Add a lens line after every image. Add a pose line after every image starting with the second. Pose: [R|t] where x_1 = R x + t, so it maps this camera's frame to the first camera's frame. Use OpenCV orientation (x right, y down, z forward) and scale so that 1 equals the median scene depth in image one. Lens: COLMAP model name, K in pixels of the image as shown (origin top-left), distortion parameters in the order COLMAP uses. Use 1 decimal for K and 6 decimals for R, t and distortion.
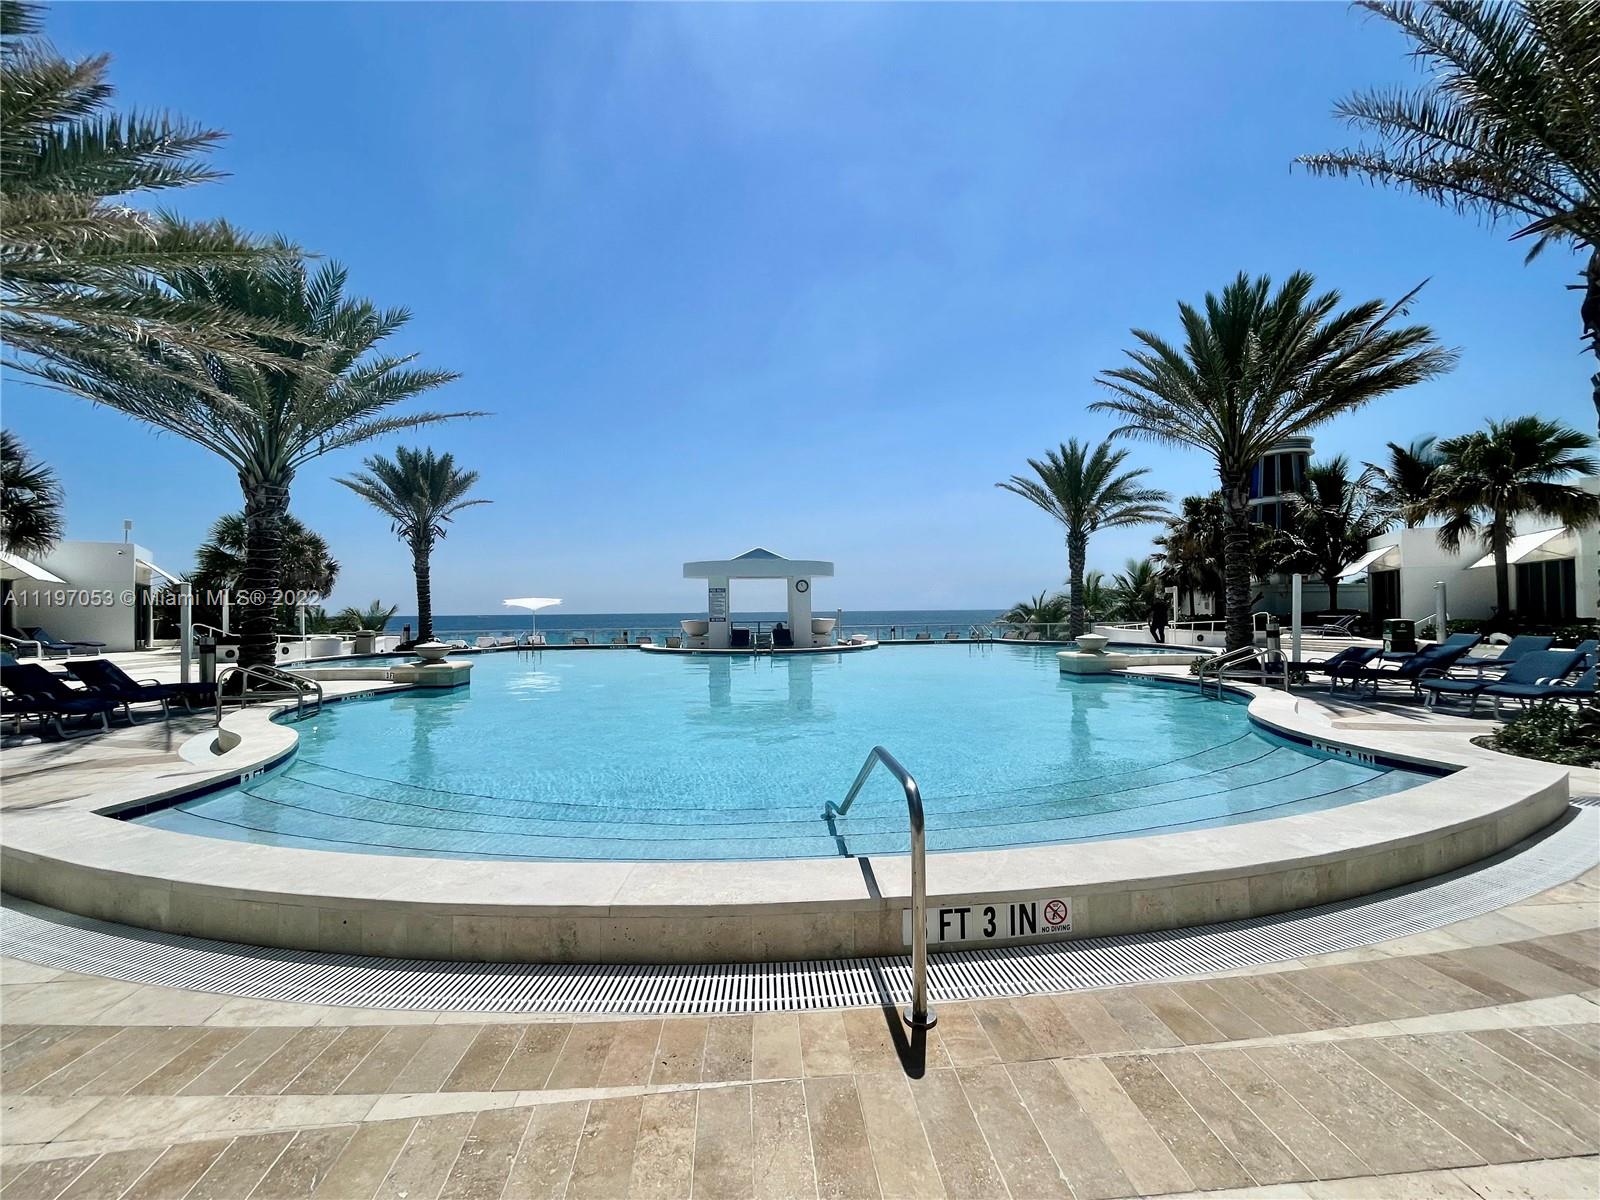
lens RADIAL K [[657.4, 0, 799.5], [0, 657.4, 630.1], [0, 0, 1]] dist [0.000079, -0.000060]
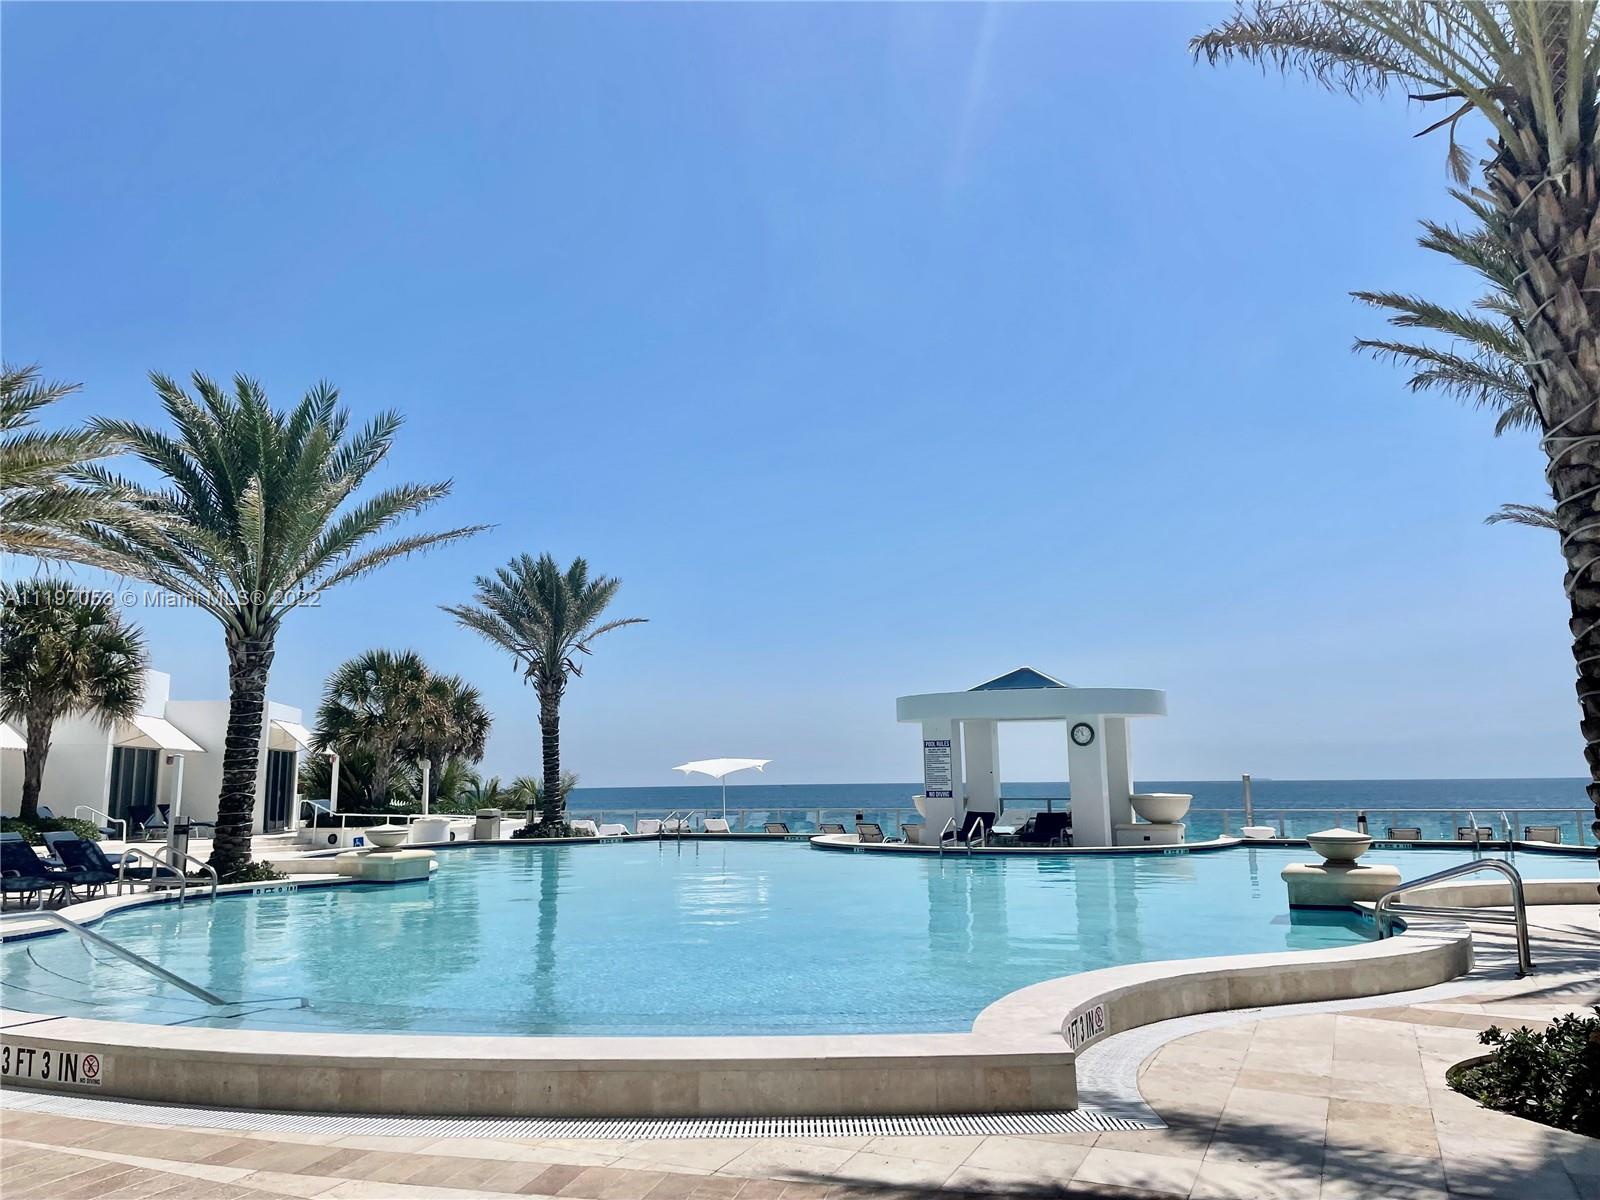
lens RADIAL K [[1259.1, 0, 800.0], [0, 1259.1, 600.0], [0, 0, 1]] dist [0.090417, -0.135082]
pose [[0.867591, -0.072518, -0.491962, 0.355208], [-0.010481, 0.986423, -0.163888, -0.001391], [0.497167, 0.147344, 0.855052, -0.051772]]
